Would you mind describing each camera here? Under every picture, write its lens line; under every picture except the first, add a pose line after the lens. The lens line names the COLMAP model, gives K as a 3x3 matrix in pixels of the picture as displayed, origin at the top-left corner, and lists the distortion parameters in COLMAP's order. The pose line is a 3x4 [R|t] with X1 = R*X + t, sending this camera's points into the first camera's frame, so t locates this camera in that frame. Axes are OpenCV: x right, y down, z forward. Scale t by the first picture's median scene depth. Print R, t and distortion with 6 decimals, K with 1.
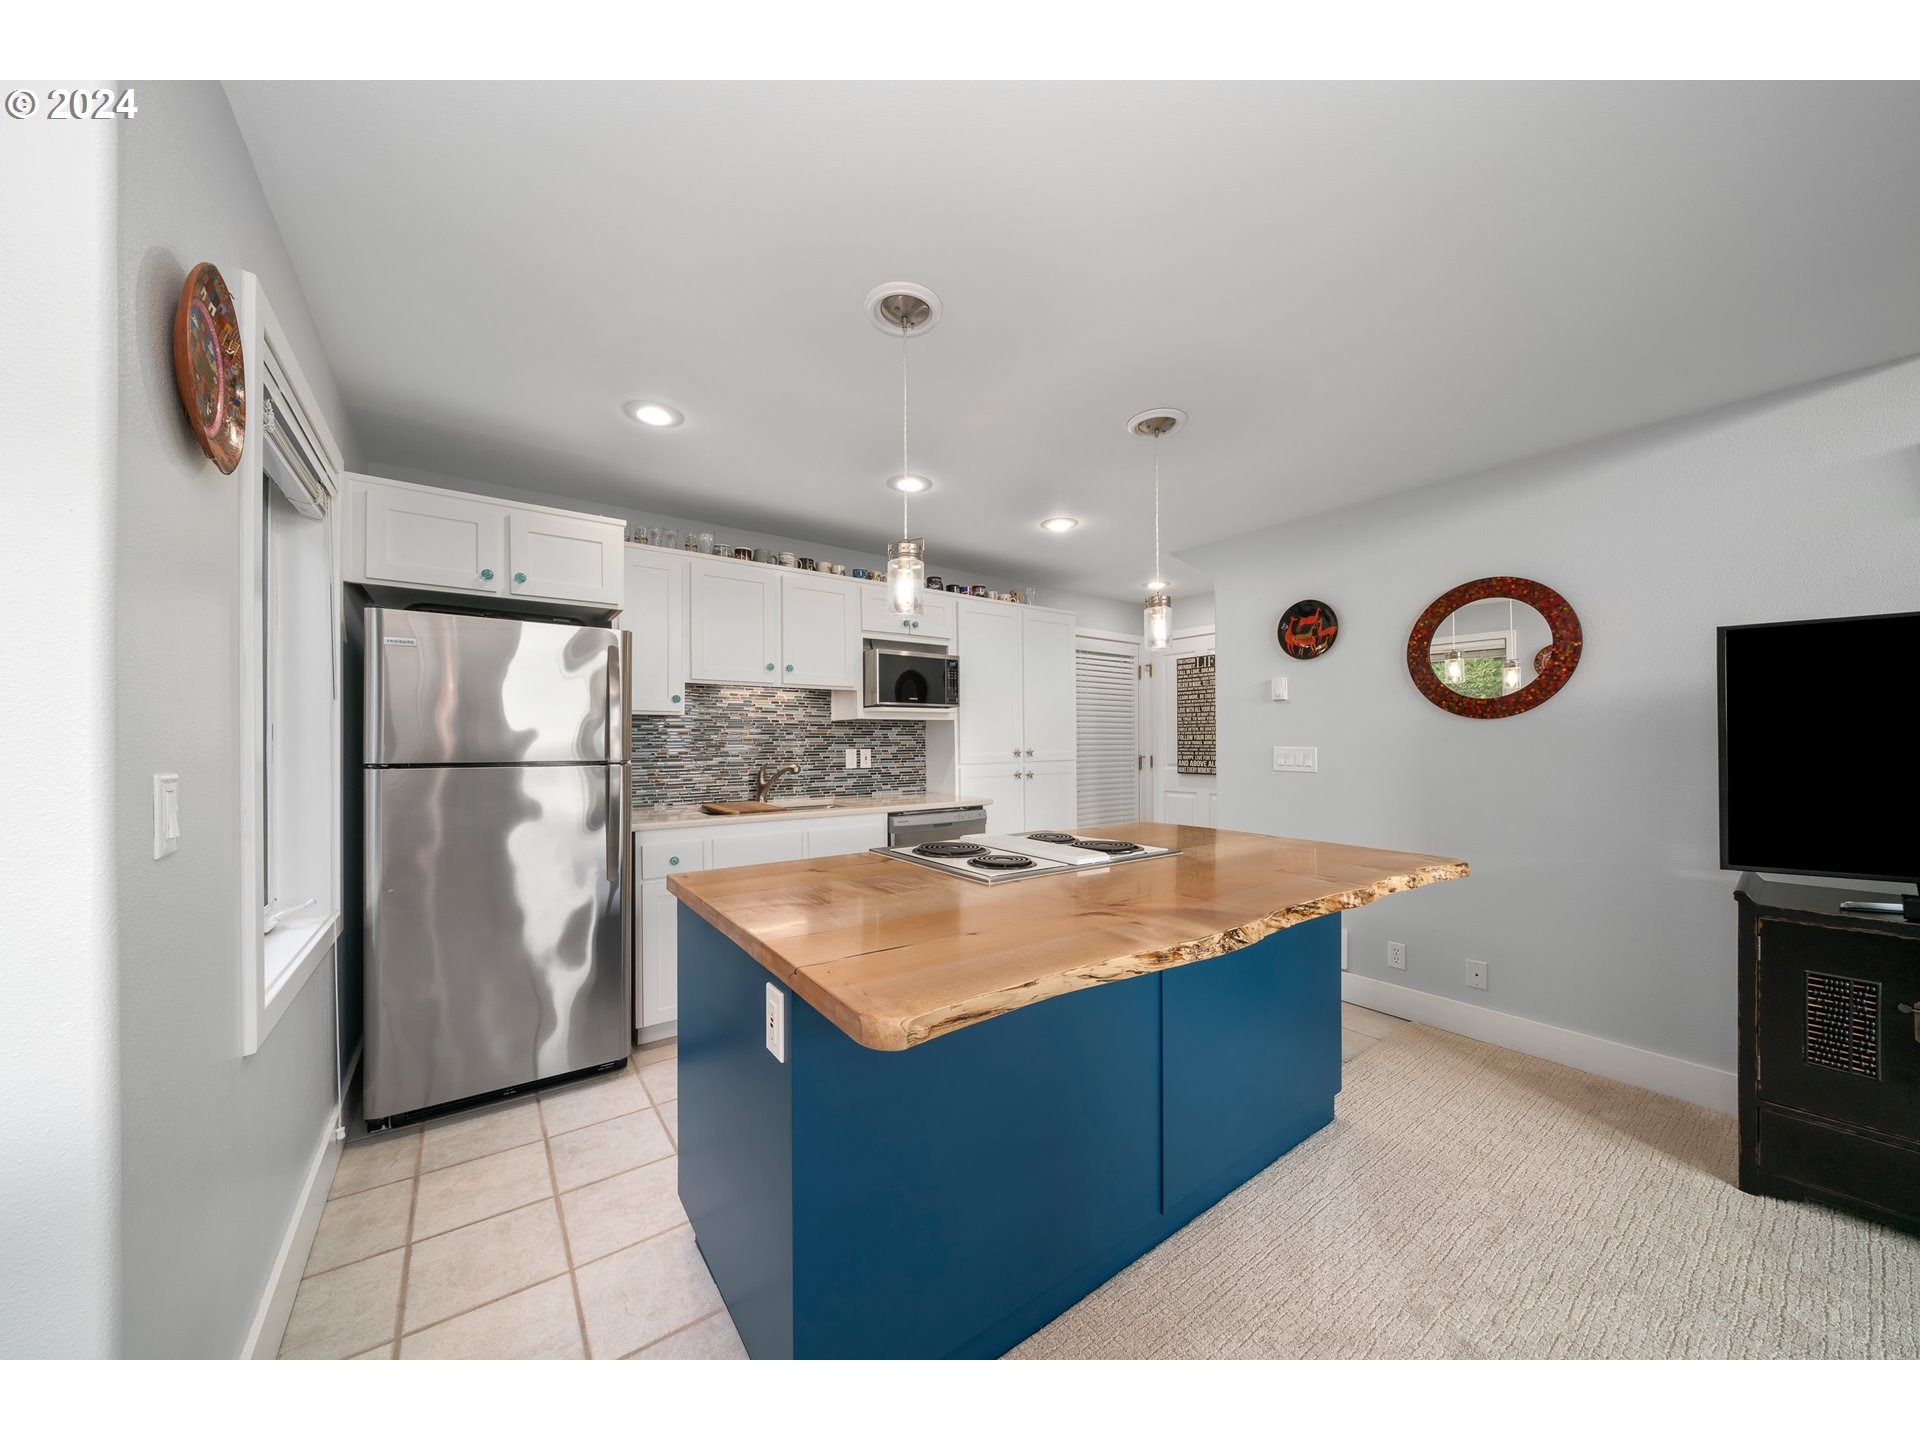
lens RADIAL K [[660.6, 0, 962.6], [0, 660.6, 743.7], [0, 0, 1]] dist [0.002096, 0.000032]
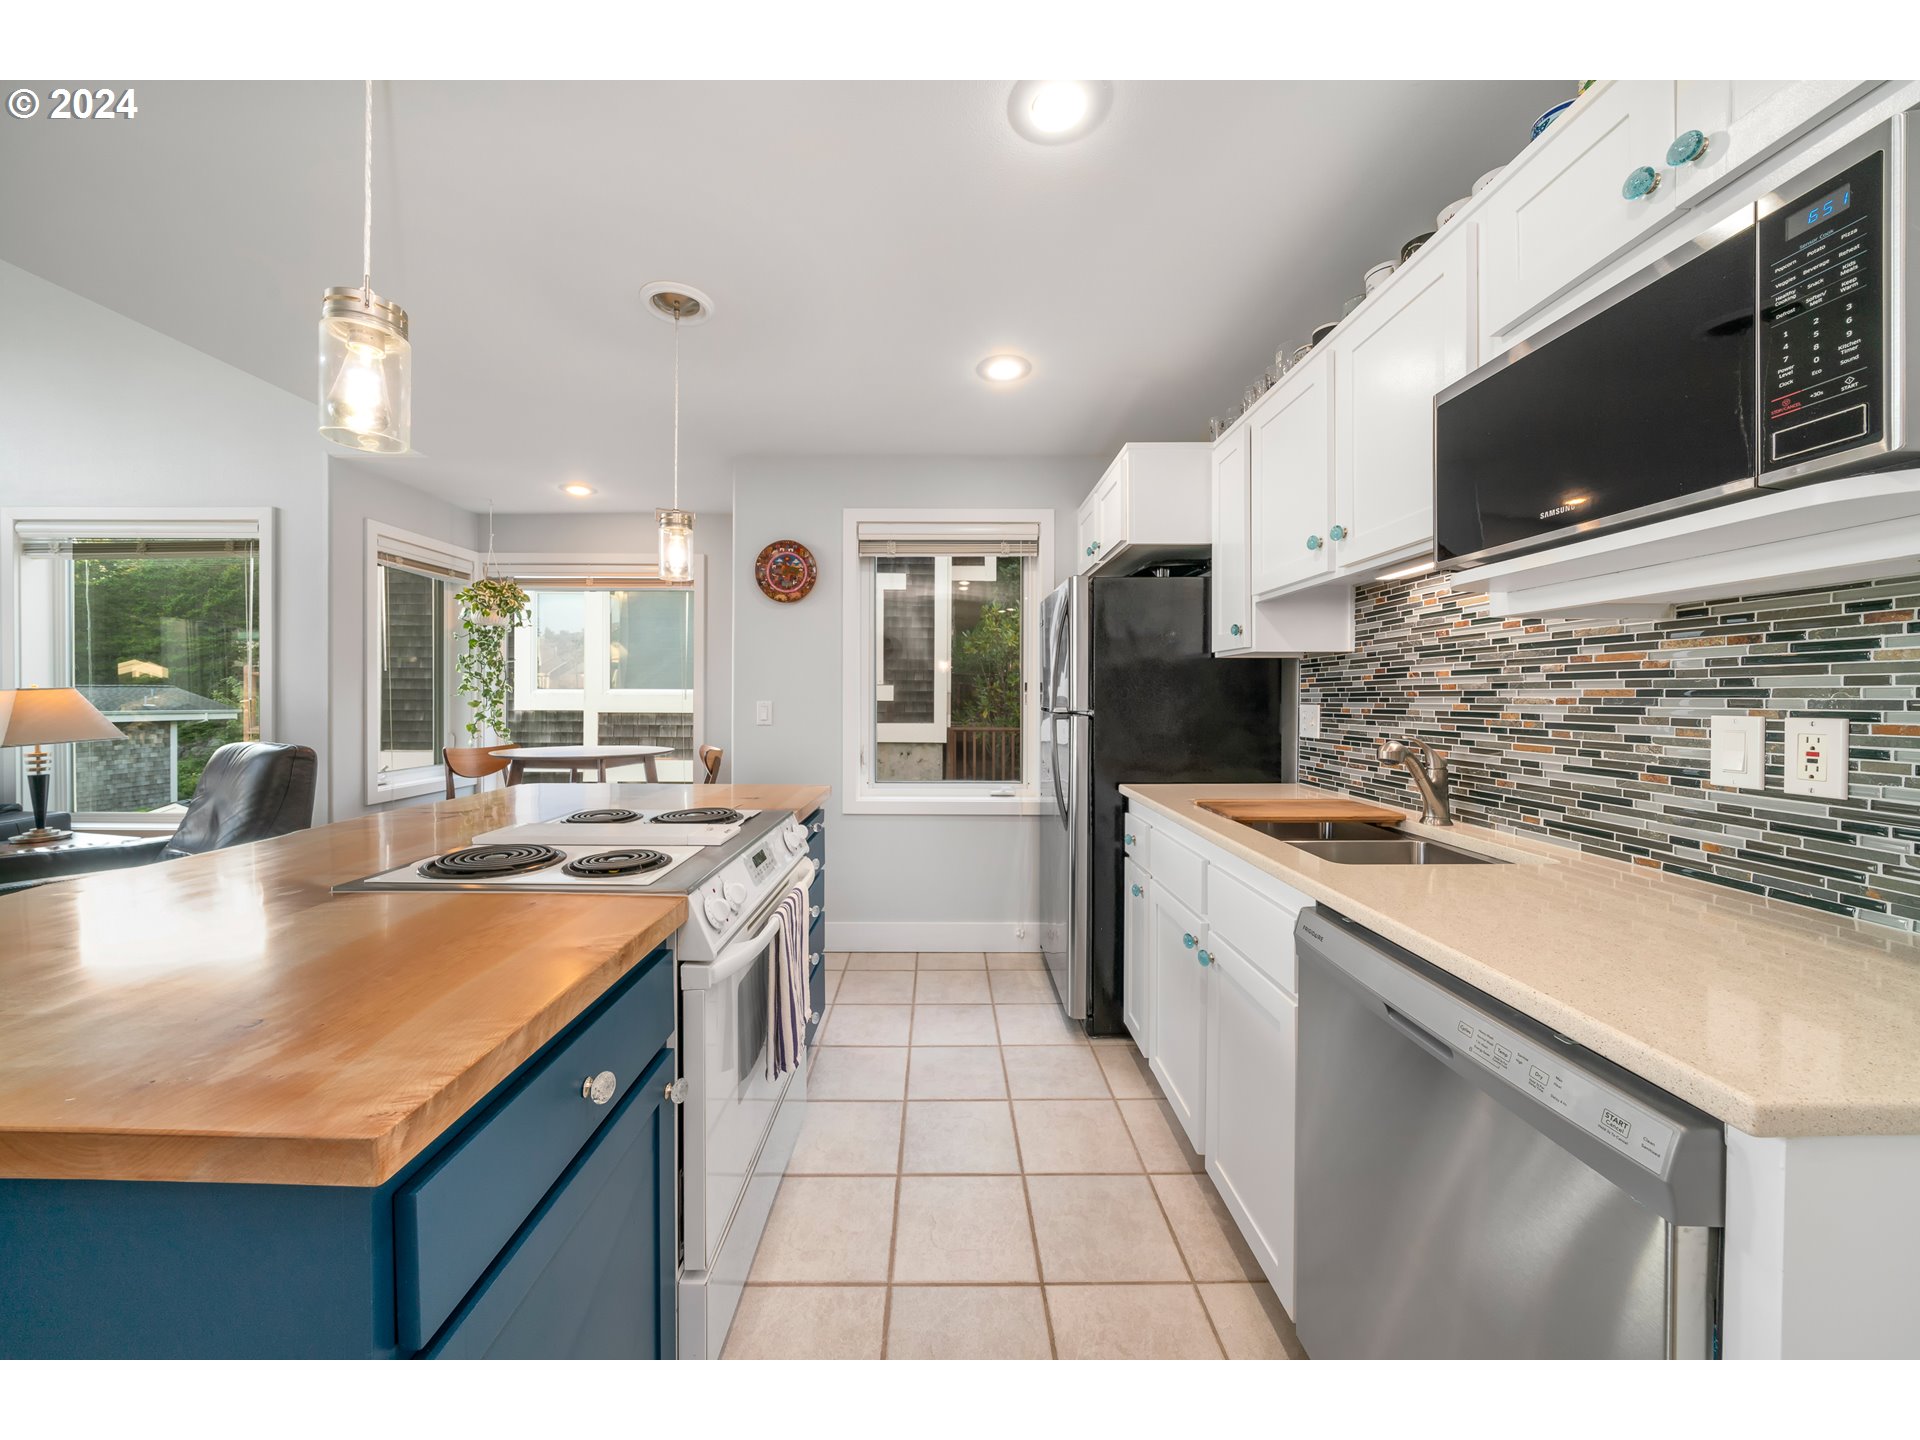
lens RADIAL K [[683.7, 0, 952.1], [0, 683.7, 700.0], [0, 0, 1]] dist [-0.000290, -0.000207]
pose [[-0.593525, 0.005747, -0.804795, 0.256461], [-0.003690, 0.999945, 0.009862, 0.000125], [0.804807, 0.008823, -0.593471, 0.947832]]
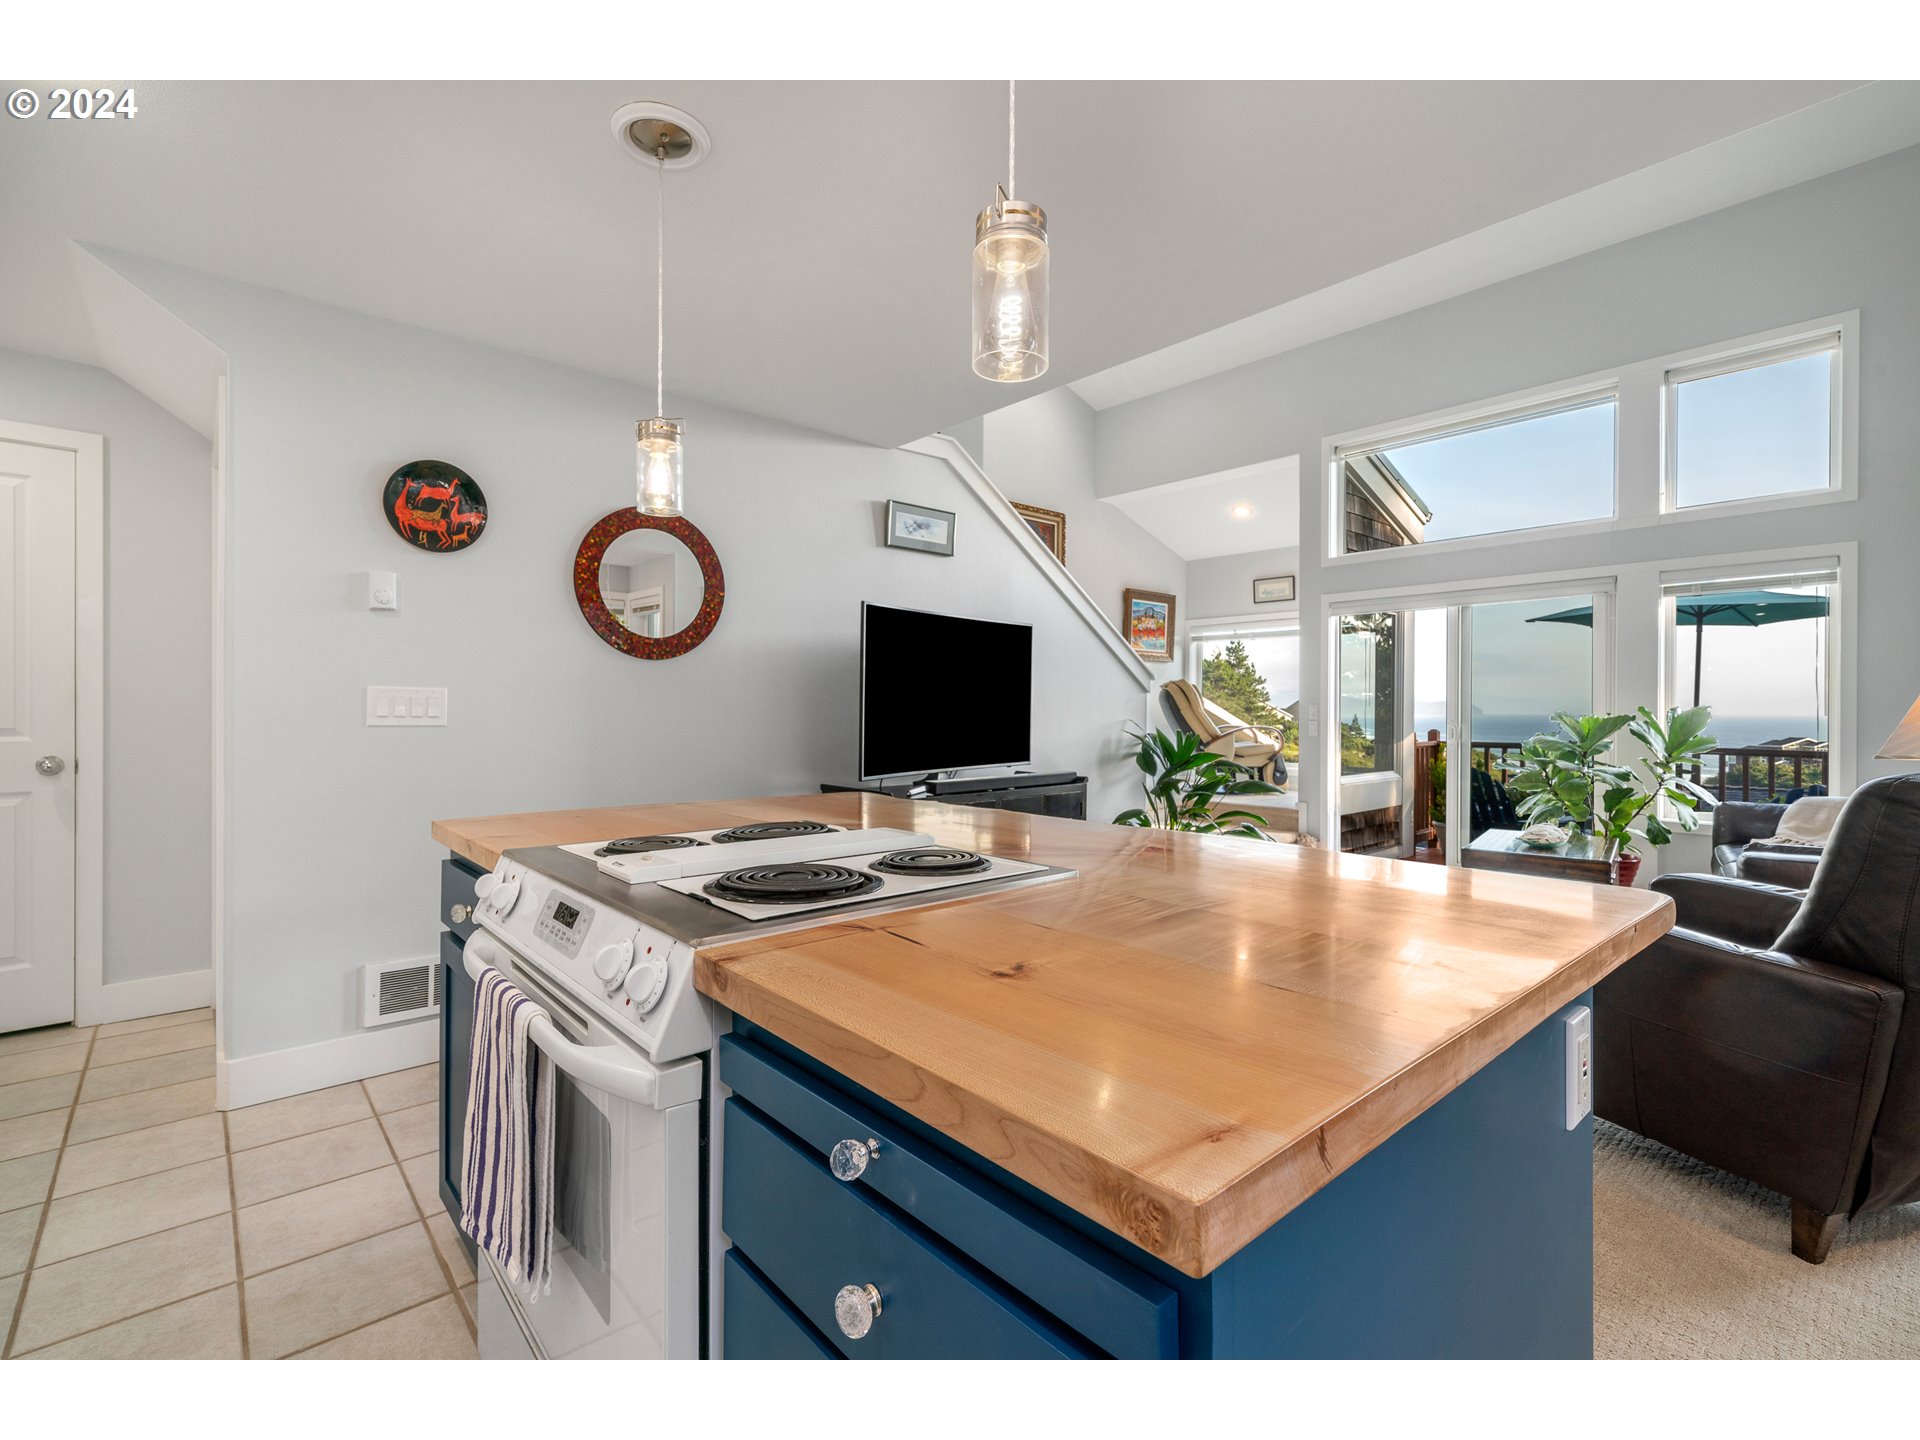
lens RADIAL K [[856.6, 0, 946.1], [0, 856.6, 706.7], [0, 0, 1]] dist [0.002230, -0.000925]
pose [[-0.072582, 0.003514, 0.997356, -0.317648], [-0.002089, 0.999991, -0.003676, 0.023612], [-0.997360, -0.002351, -0.072574, 0.504788]]
